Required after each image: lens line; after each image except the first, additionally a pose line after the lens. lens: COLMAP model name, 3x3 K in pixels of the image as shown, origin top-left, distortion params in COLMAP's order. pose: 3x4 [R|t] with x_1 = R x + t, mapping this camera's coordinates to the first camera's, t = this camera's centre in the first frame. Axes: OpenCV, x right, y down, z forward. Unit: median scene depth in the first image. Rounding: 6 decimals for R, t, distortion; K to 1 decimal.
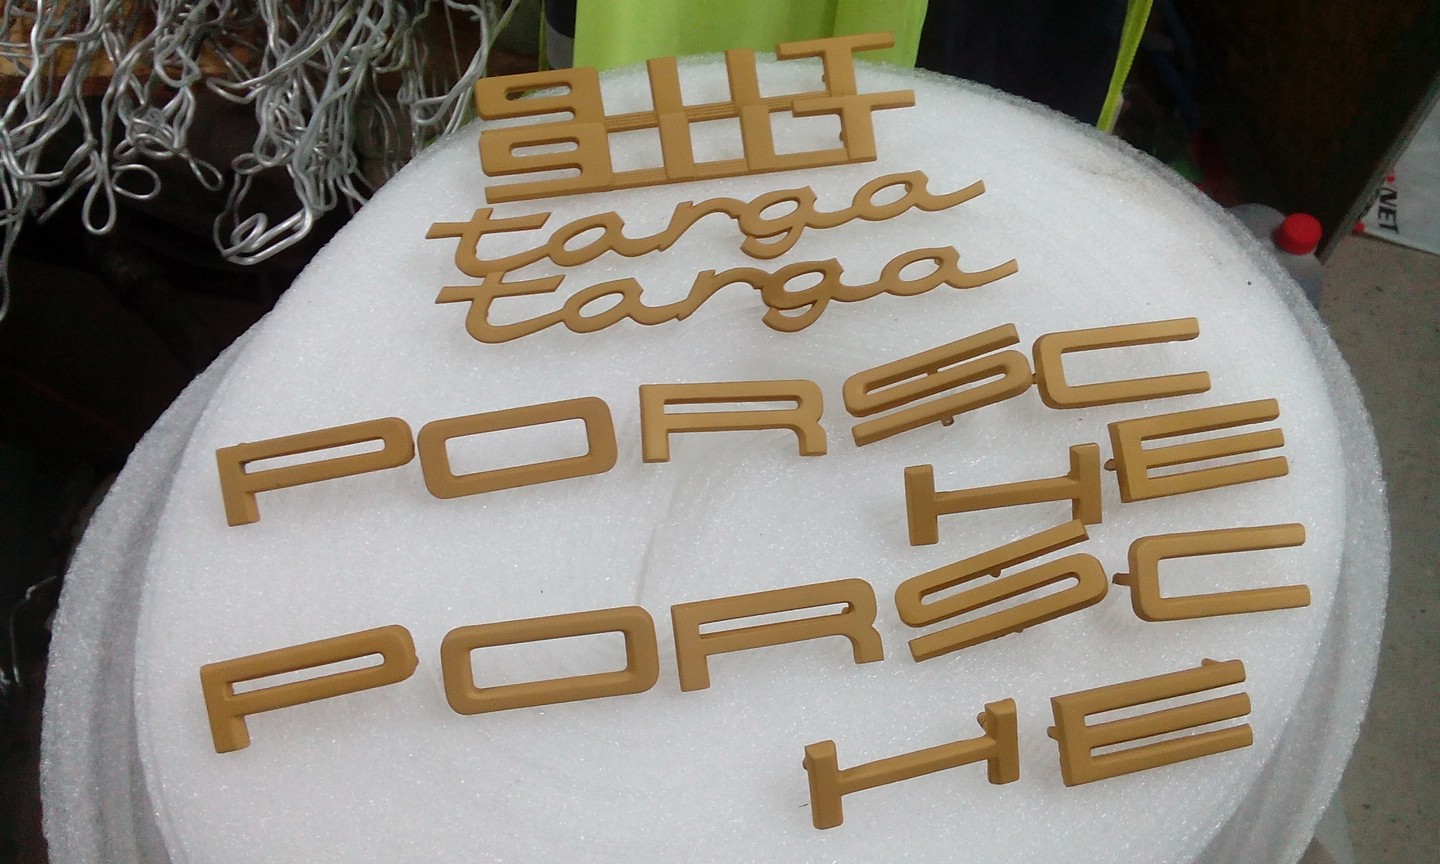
lens RADIAL K [[1074.7, 0, 720.0], [0, 1074.7, 432.0], [0, 0, 1]] dist [0.112434, -0.120933]
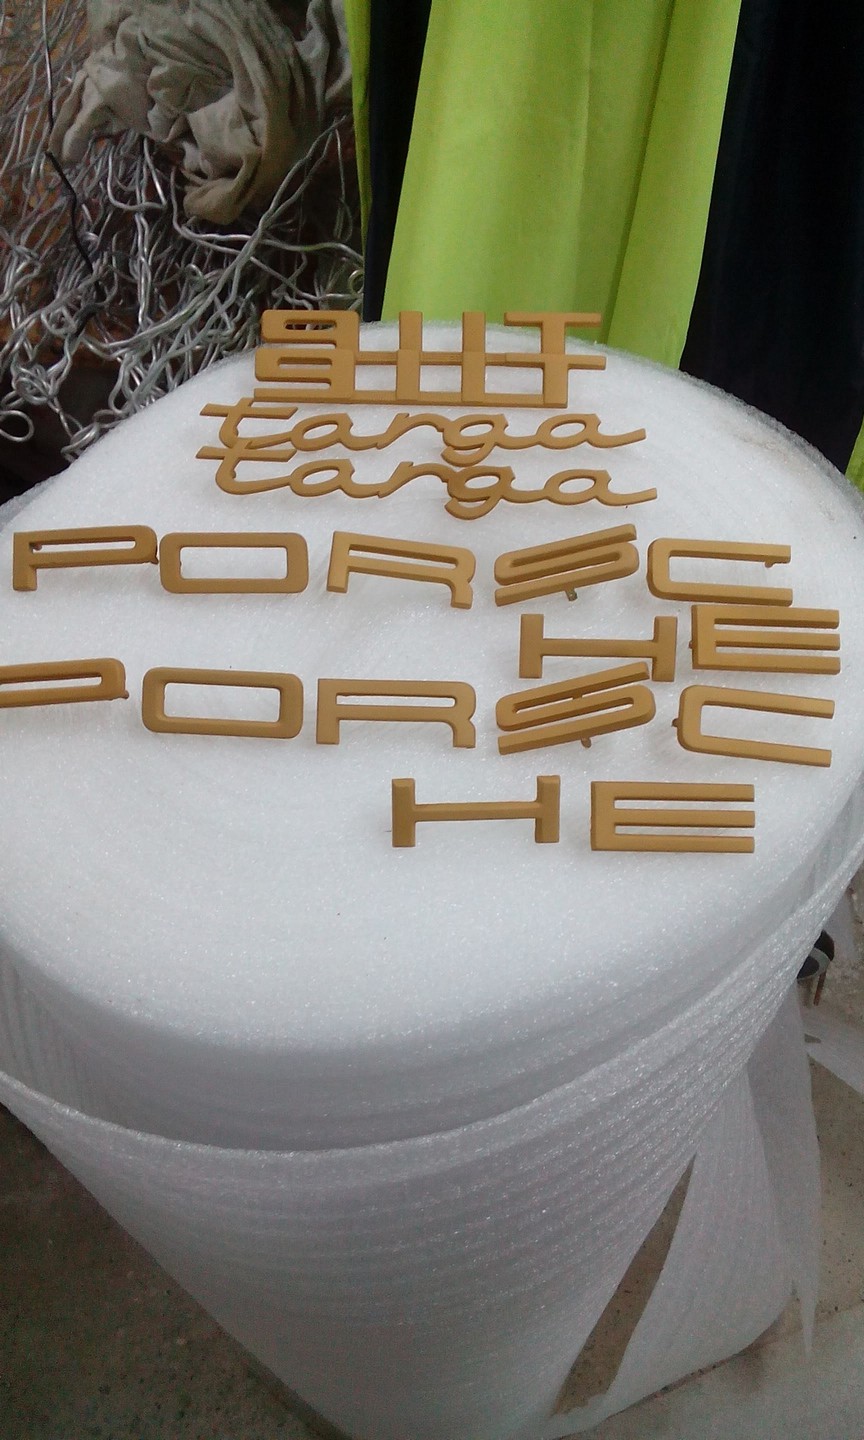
lens RADIAL K [[1074.7, 0, 432.0], [0, 1074.7, 720.0], [0, 0, 1]] dist [0.112434, -0.120933]
pose [[0.983509, 0.146237, -0.106421, 0.194965], [-0.154316, 0.985389, -0.072075, 0.234199], [0.094326, 0.087308, 0.991706, -0.230830]]
